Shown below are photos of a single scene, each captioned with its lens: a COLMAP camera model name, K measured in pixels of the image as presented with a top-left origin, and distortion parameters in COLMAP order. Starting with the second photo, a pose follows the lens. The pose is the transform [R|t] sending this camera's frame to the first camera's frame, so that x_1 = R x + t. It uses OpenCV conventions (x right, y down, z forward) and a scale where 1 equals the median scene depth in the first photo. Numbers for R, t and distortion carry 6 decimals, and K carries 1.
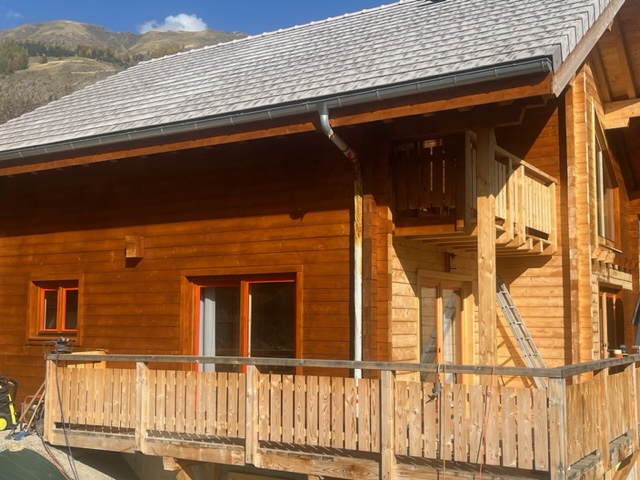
lens RADIAL K [[788.9, 0, 320.0], [0, 788.9, 240.0], [0, 0, 1]] dist [-0.000785, 0.002951]
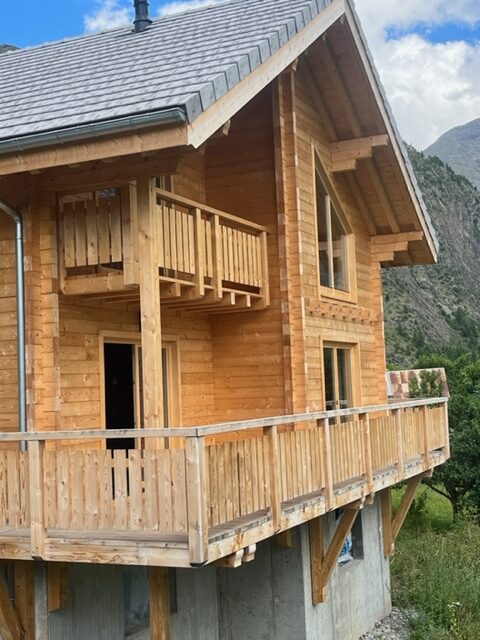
lens RADIAL K [[916.5, 0, 240.6], [0, 916.5, 331.4], [0, 0, 1]] dist [0.106930, -0.065763]
pose [[0.988421, -0.036066, 0.147391, 0.155000], [0.029951, 0.998605, 0.043496, -0.004579], [-0.148754, -0.038578, 0.988121, -0.108456]]
